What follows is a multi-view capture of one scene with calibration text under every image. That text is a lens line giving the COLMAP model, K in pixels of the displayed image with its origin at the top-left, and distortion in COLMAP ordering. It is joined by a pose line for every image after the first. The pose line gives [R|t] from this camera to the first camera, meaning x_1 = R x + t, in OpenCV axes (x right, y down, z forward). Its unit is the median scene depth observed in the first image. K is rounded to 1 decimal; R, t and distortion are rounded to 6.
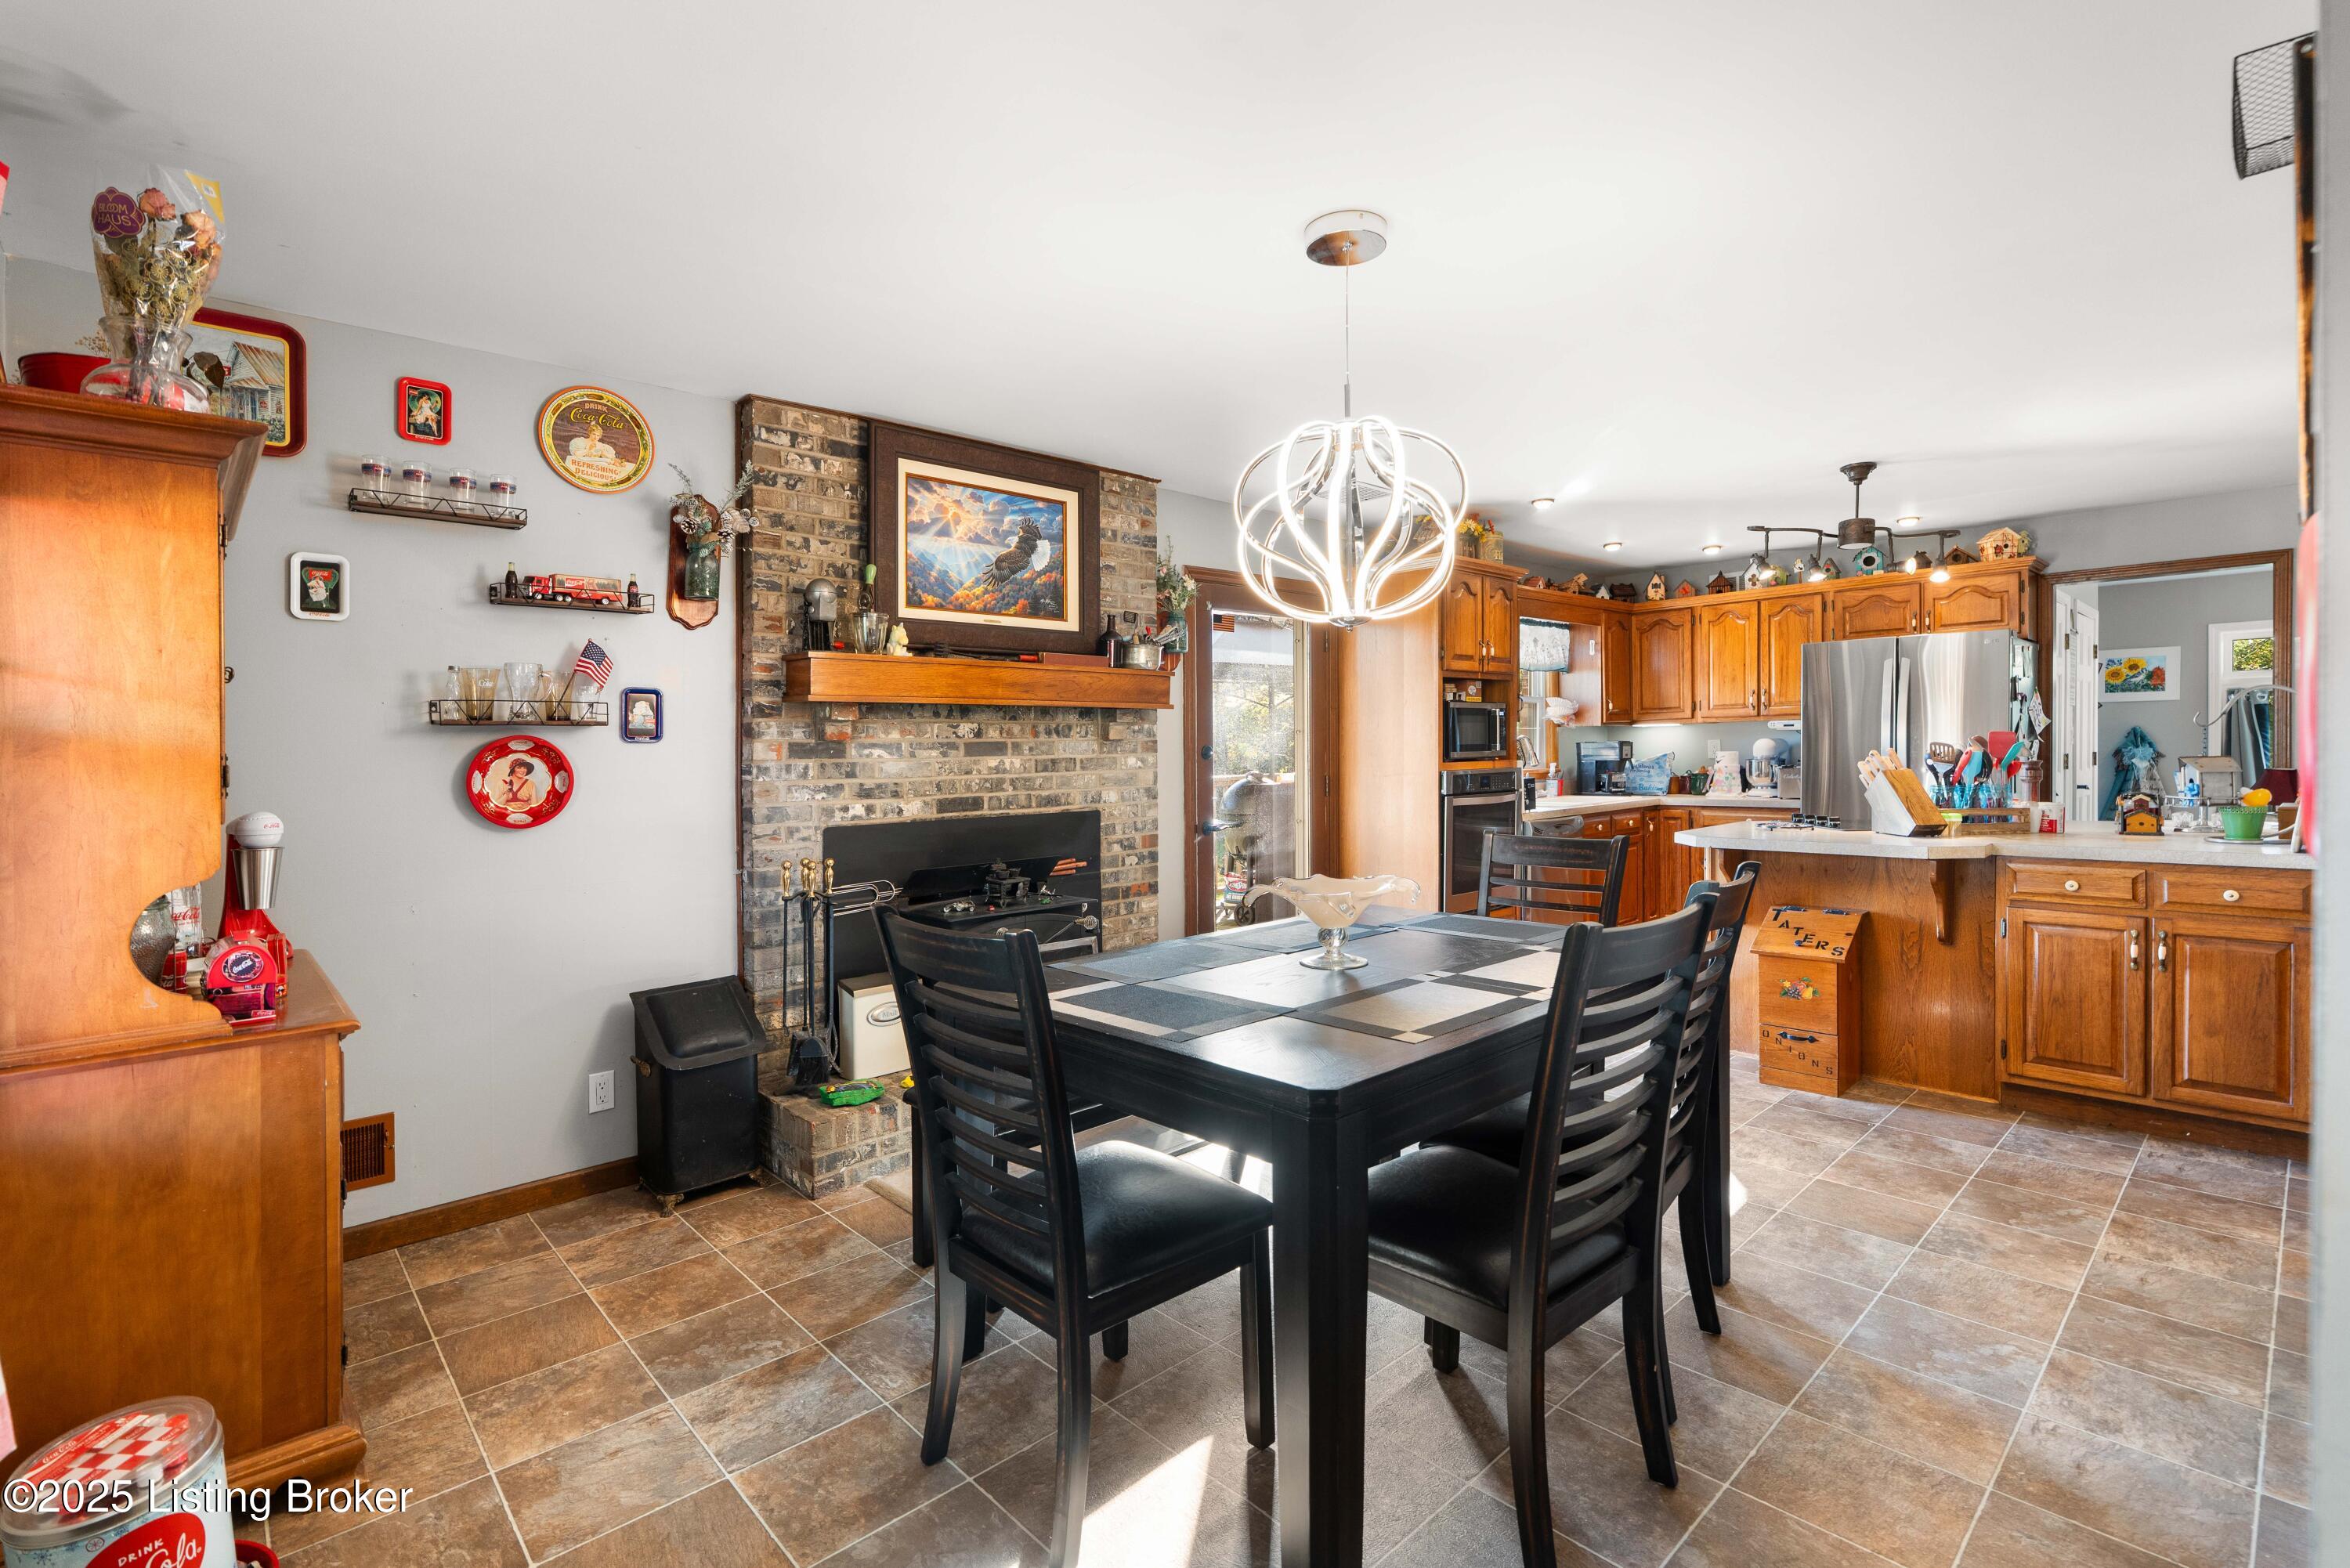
lens RADIAL K [[1056.1, 0, 1213.1], [0, 1056.1, 722.3], [0, 0, 1]] dist [-0.000413, 0.000478]
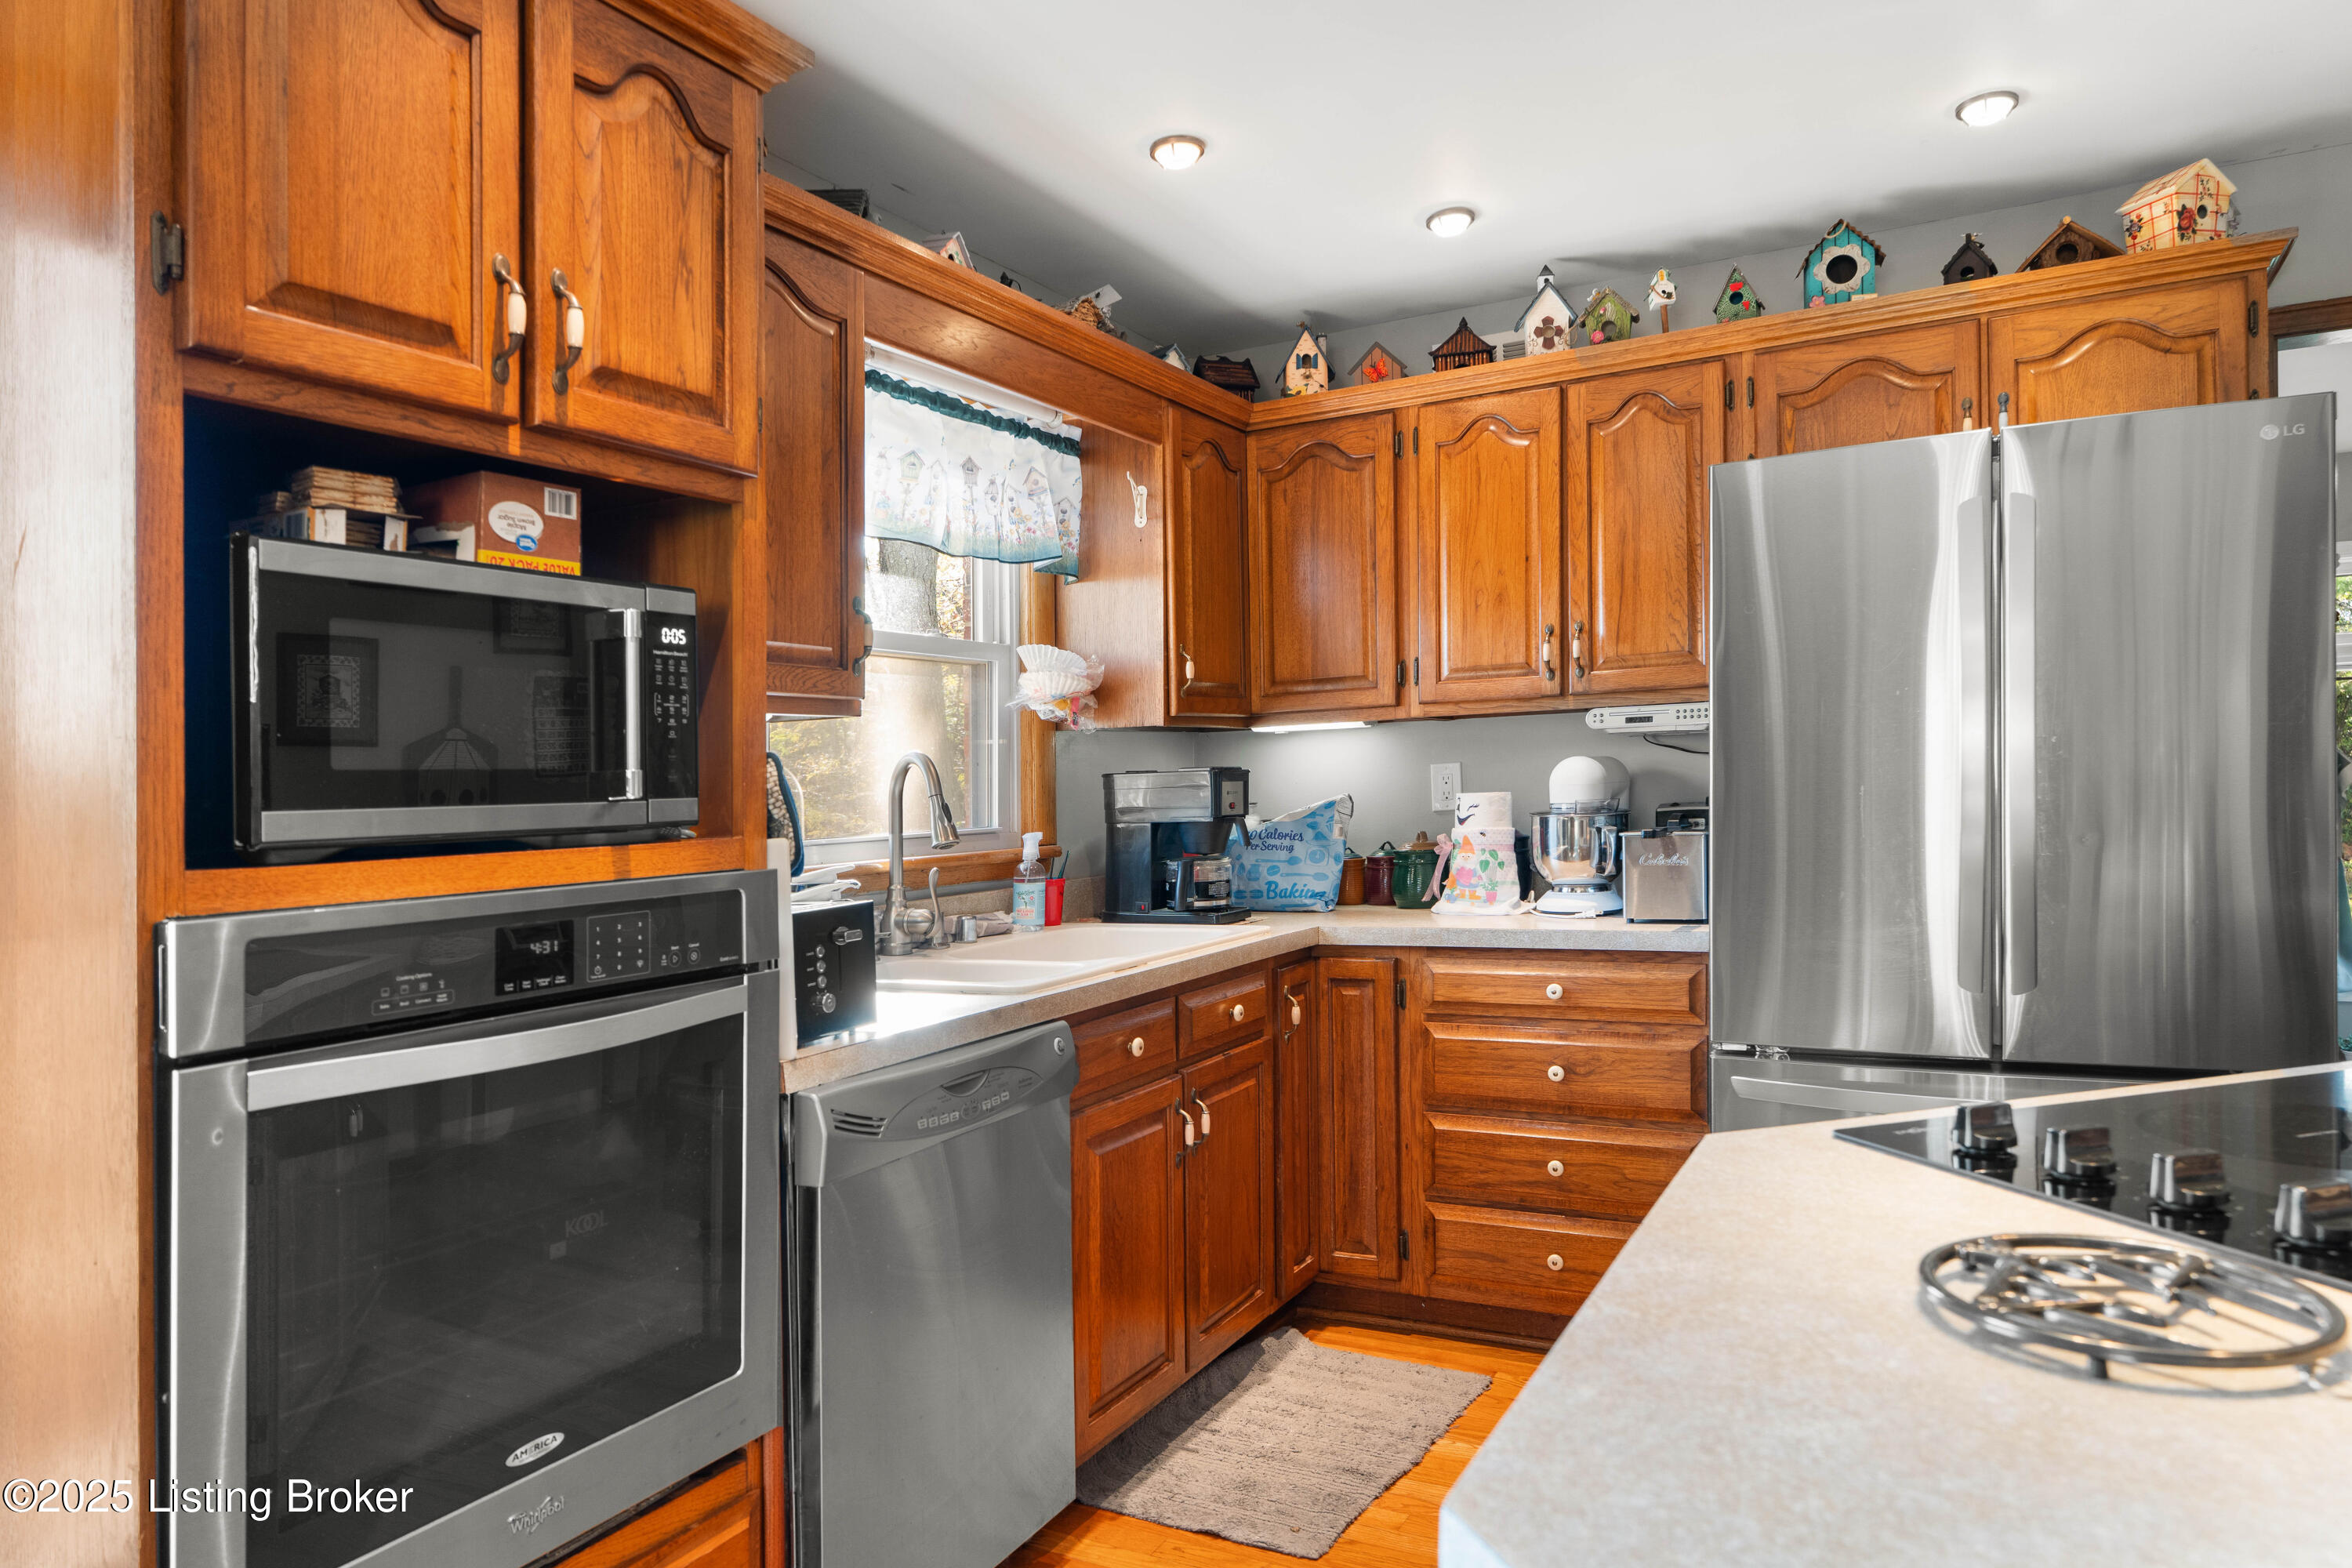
lens RADIAL K [[1522.7, 0, 1176.4], [0, 1522.7, 775.5], [0, 0, 1]] dist [-0.001086, -0.000284]
pose [[0.952771, -0.009565, 0.303538, 0.216773], [0.006581, 0.999919, 0.010850, 0.014881], [-0.303617, -0.008340, 0.952758, 0.513403]]
